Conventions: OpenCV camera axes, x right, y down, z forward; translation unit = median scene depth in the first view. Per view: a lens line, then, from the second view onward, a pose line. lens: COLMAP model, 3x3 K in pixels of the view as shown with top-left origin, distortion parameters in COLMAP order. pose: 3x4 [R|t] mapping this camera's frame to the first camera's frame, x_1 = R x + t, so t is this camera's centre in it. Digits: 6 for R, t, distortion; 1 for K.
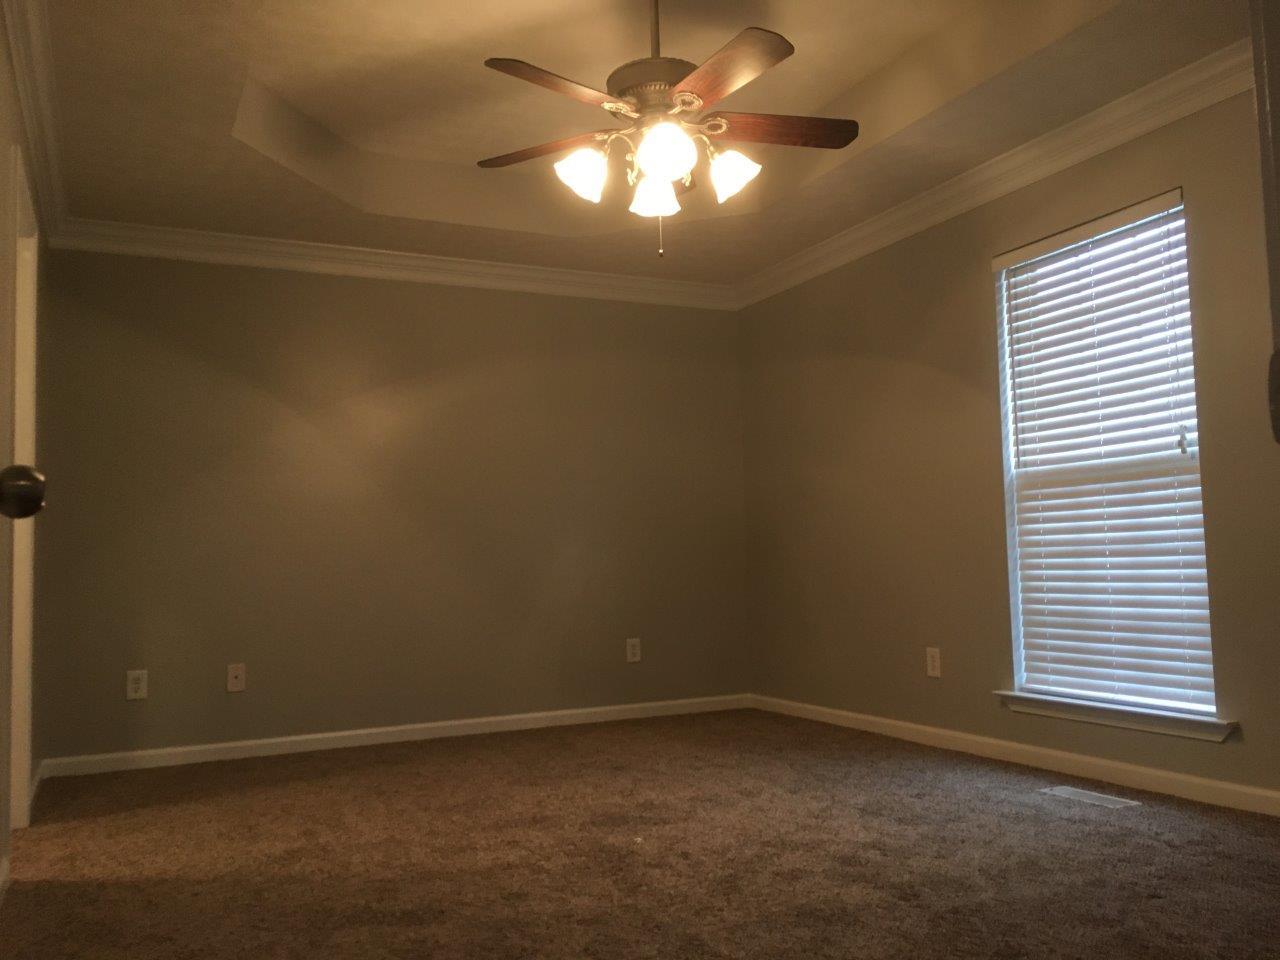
lens RADIAL K [[1092.0, 0, 640.0], [0, 1092.0, 480.0], [0, 0, 1]] dist [0.085294, -0.105954]
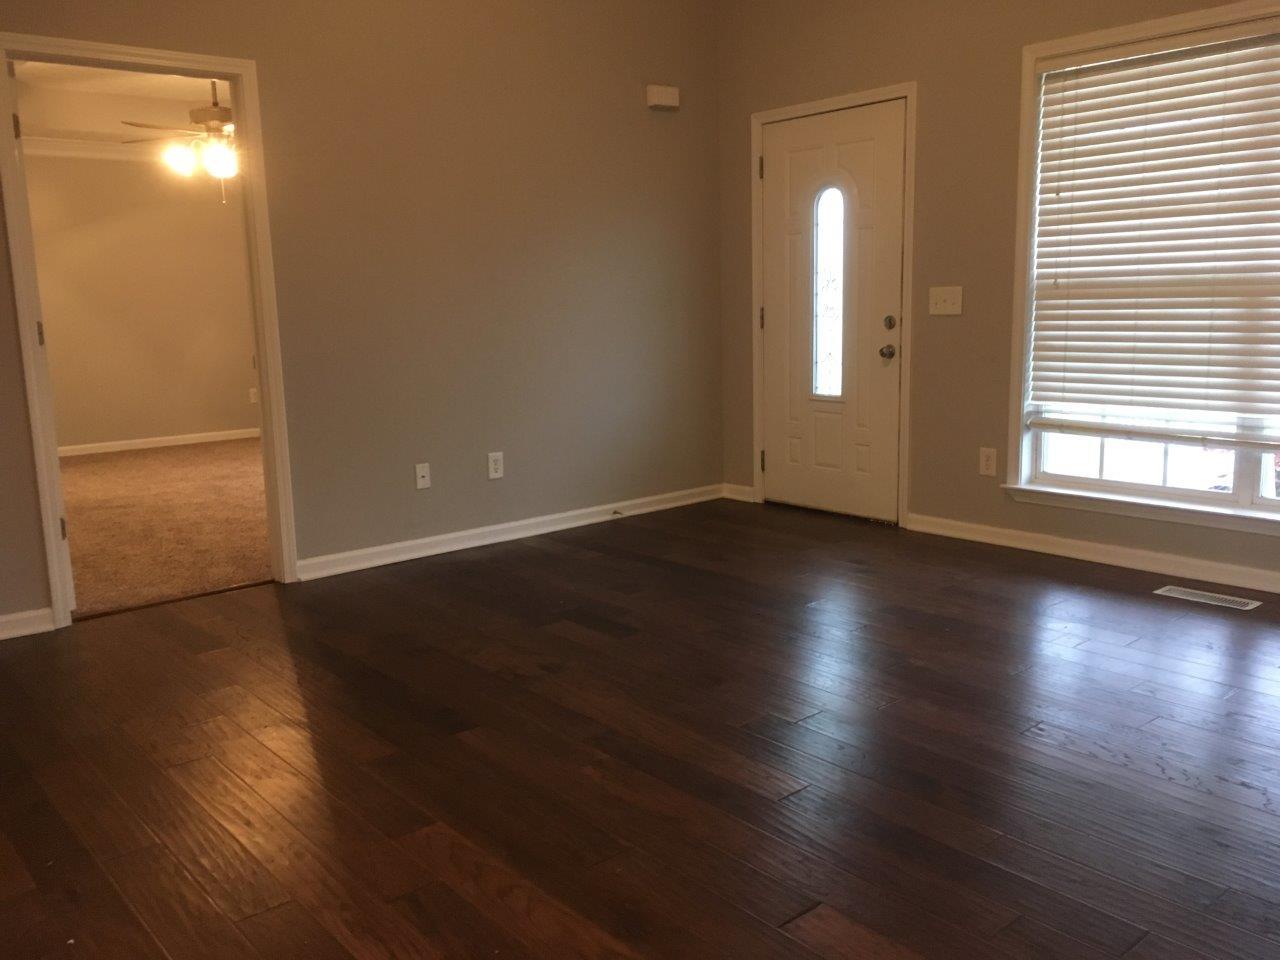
lens RADIAL K [[1092.0, 0, 640.0], [0, 1092.0, 480.0], [0, 0, 1]] dist [0.085294, -0.105954]
pose [[0.965845, -0.036867, 0.256483, 0.202932], [-0.024946, 0.971999, 0.233656, -0.192905], [-0.257916, -0.232074, 0.937881, -1.160209]]
